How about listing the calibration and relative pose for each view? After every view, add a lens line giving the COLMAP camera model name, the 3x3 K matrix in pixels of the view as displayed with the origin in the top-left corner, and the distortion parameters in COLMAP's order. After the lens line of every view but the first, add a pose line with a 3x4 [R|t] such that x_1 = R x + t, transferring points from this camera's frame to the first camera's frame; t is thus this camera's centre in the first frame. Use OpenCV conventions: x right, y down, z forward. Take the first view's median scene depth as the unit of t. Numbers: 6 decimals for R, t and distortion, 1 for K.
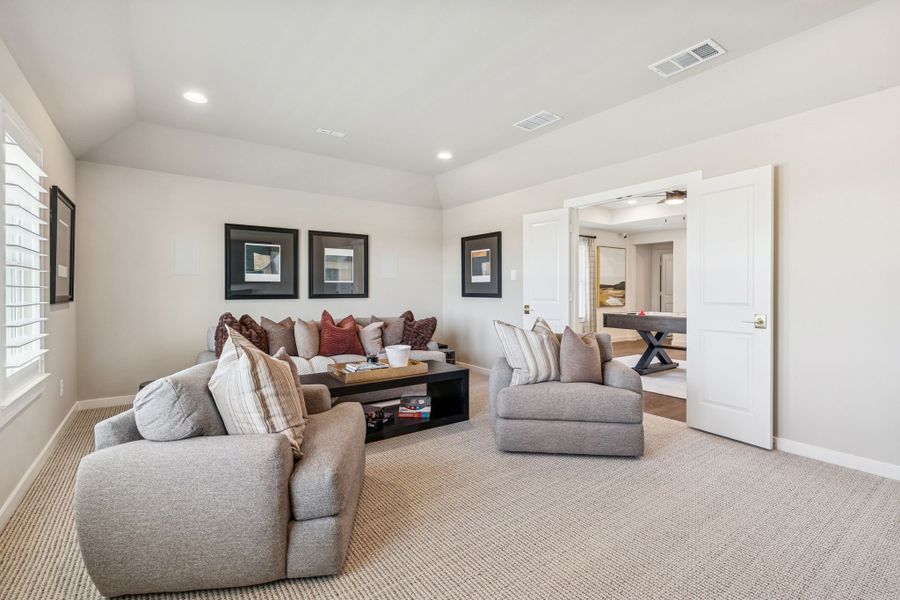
lens RADIAL K [[420.9, 0, 448.8], [0, 420.9, 298.7], [0, 0, 1]] dist [-0.002936, 0.000448]
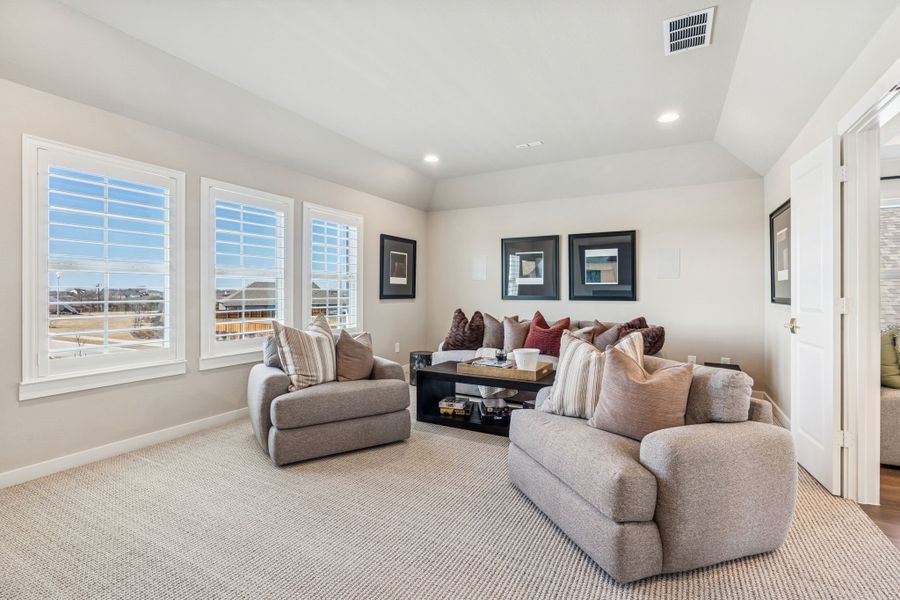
lens RADIAL K [[420.9, 0, 448.8], [0, 420.9, 298.7], [0, 0, 1]] dist [-0.002936, 0.000448]
pose [[0.418672, 0.016130, -0.907994, 0.505976], [-0.021130, 0.999745, 0.008017, -0.006497], [0.907892, 0.015829, 0.418906, 0.309172]]
